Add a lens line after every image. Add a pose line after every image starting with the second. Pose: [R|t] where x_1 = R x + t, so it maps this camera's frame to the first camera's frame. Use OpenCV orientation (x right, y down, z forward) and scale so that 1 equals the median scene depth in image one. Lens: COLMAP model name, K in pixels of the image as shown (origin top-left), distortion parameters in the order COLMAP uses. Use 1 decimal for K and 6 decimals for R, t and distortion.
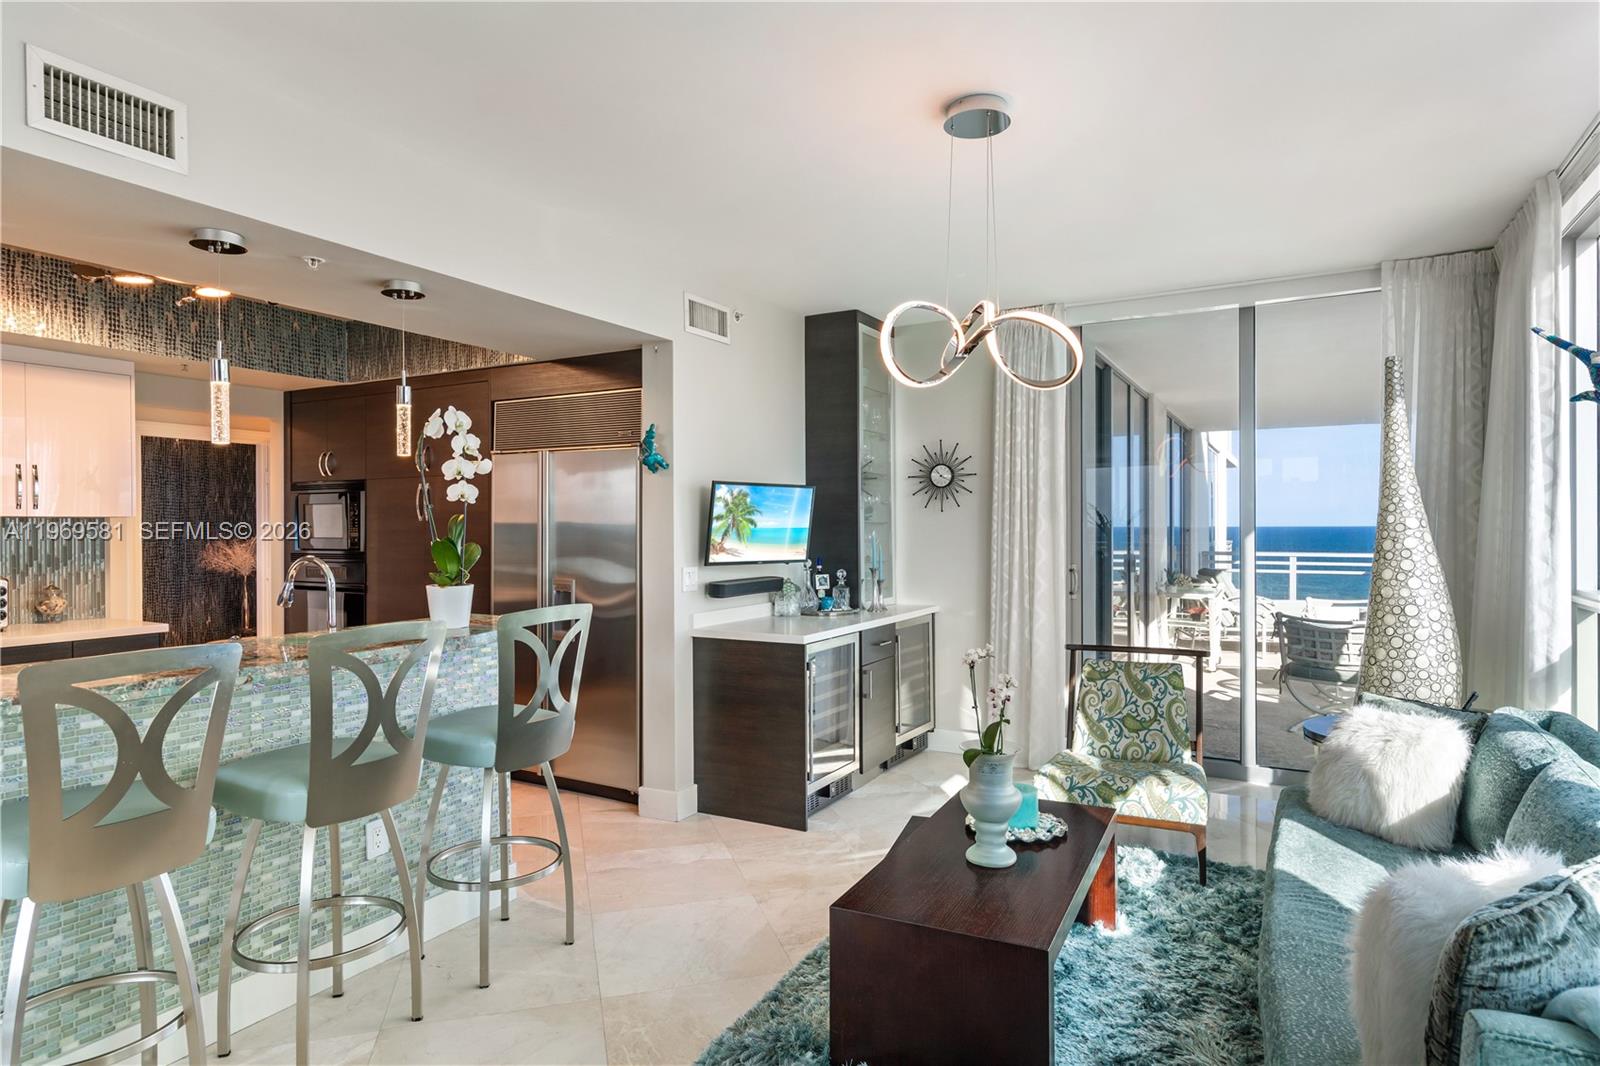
lens RADIAL K [[847.8, 0, 805.0], [0, 847.8, 575.7], [0, 0, 1]] dist [0.002872, 0.000203]
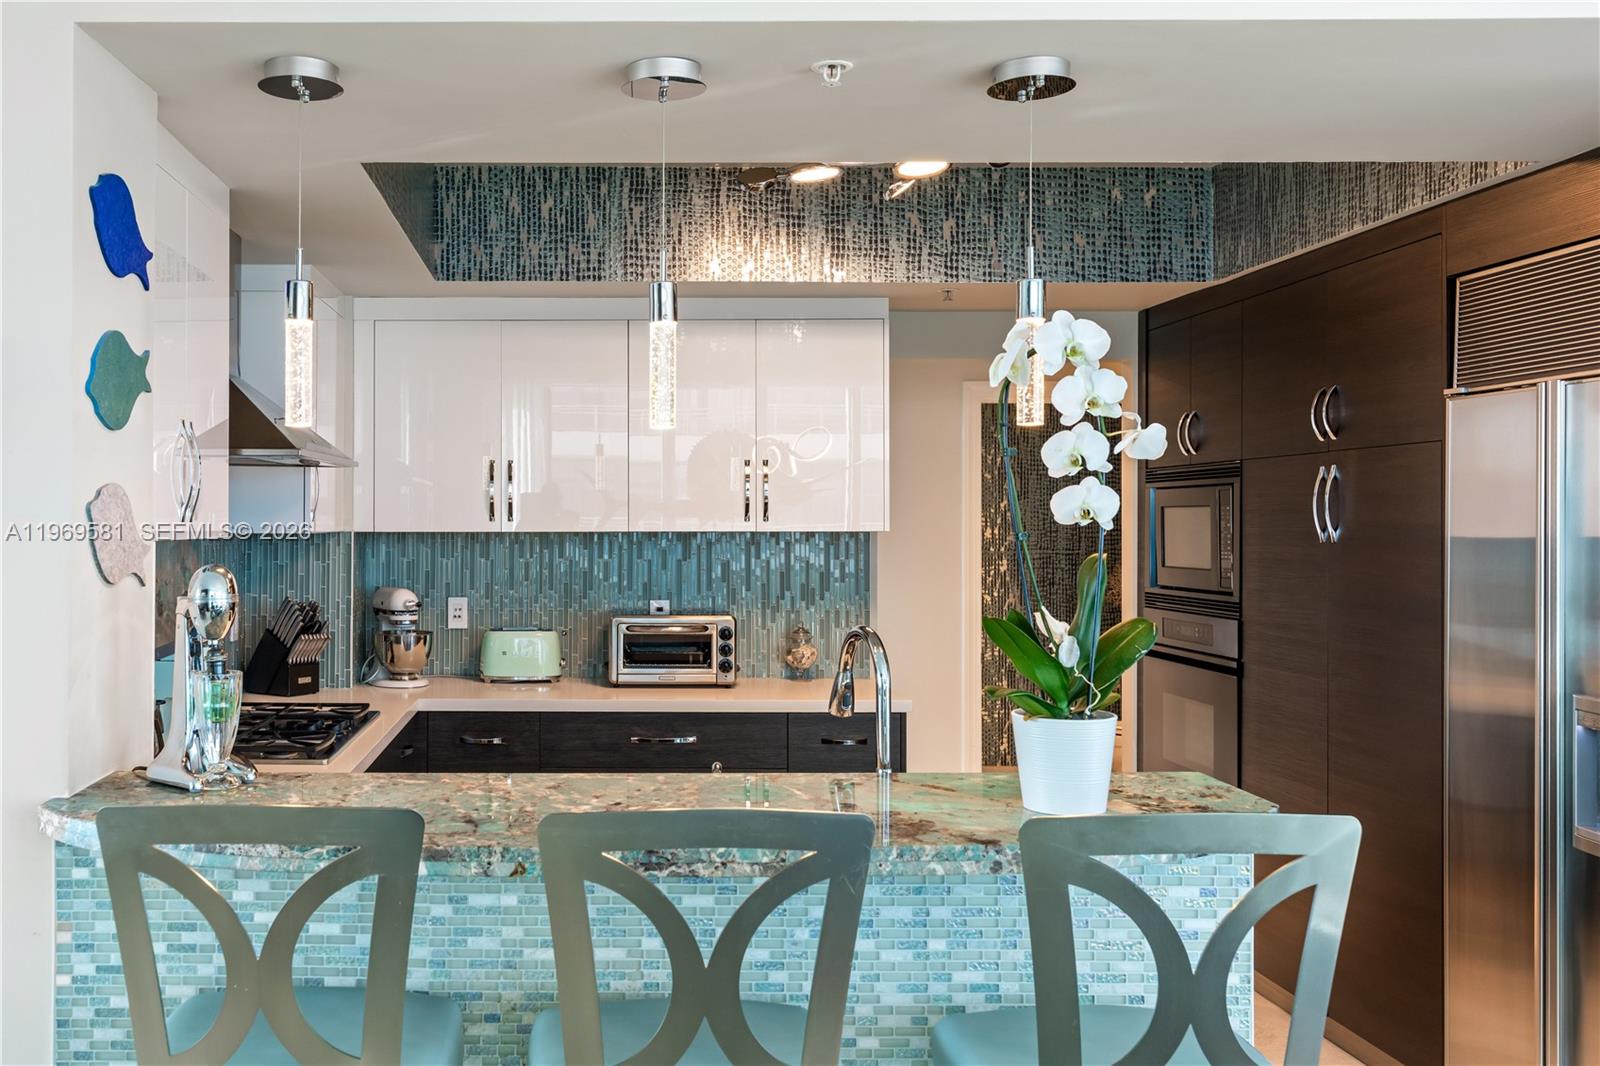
lens RADIAL K [[1390.9, 0, 796.8], [0, 1390.9, 523.7], [0, 0, 1]] dist [0.000845, 0.000002]
pose [[0.485855, 0.014157, -0.873925, 0.122448], [-0.056529, 0.998284, -0.015256, -0.057585], [0.872210, 0.056814, 0.485821, 0.434911]]
